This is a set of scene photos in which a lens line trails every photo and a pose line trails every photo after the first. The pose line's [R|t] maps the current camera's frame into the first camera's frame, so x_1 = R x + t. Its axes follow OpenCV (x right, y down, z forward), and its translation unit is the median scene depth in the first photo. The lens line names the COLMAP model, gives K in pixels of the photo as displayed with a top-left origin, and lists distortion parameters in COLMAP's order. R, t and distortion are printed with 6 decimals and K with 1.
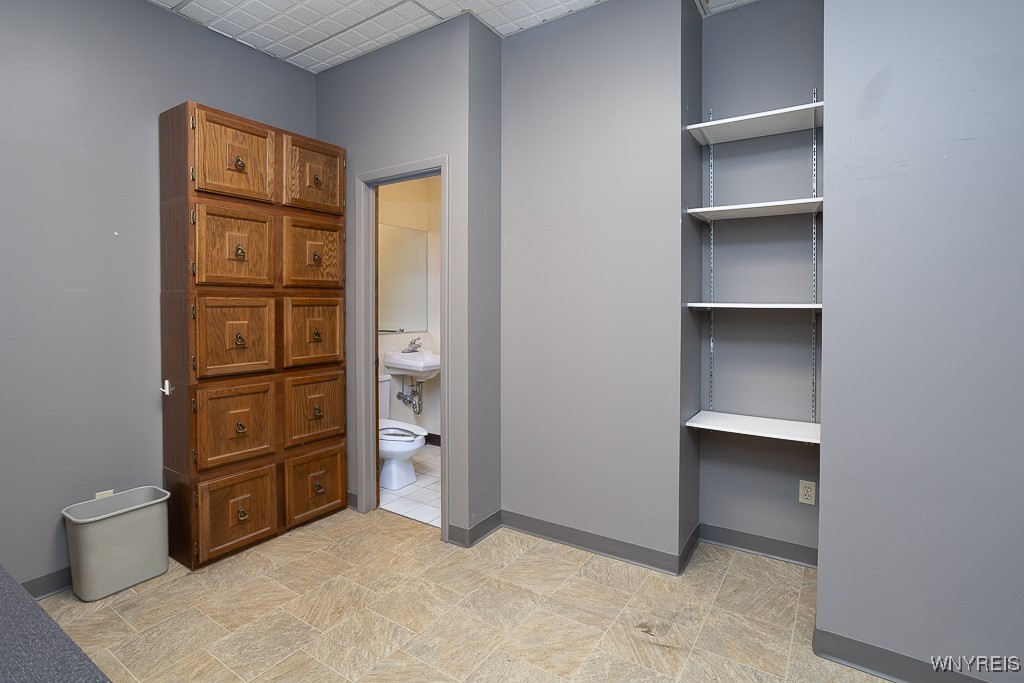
lens RADIAL K [[510.3, 0, 506.5], [0, 510.3, 307.7], [0, 0, 1]] dist [-0.002670, 0.003595]
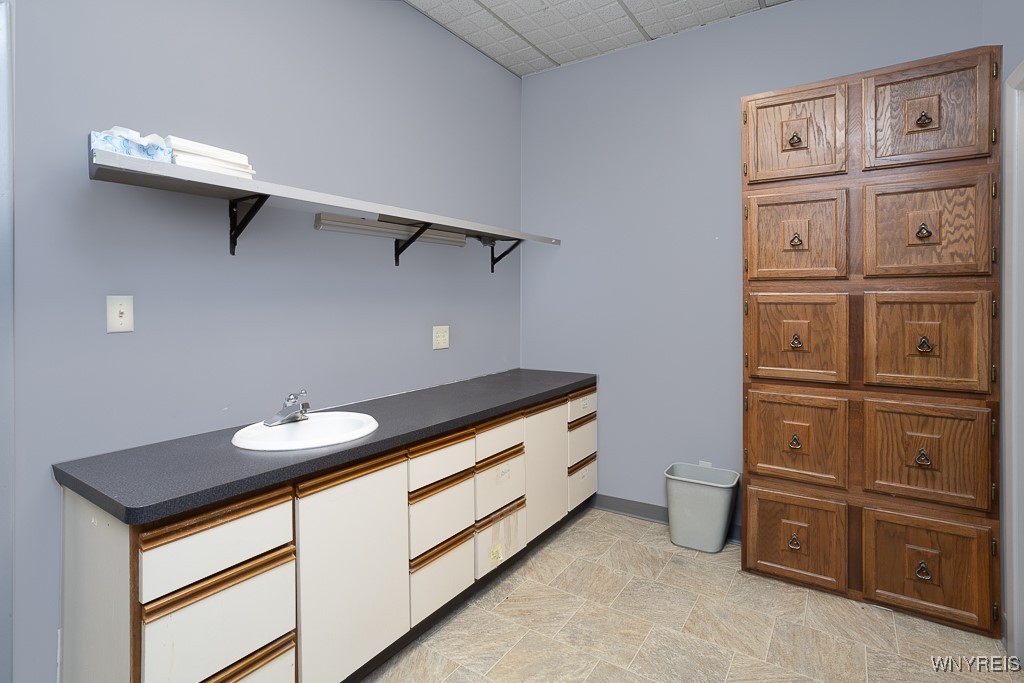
lens RADIAL K [[510.3, 0, 511.0], [0, 510.3, 299.1], [0, 0, 1]] dist [-0.002670, 0.003595]
pose [[0.018237, -0.000708, -0.999833, 0.305947], [-0.005021, 0.999987, -0.000800, -0.005932], [0.999821, 0.005035, 0.018233, 0.443661]]
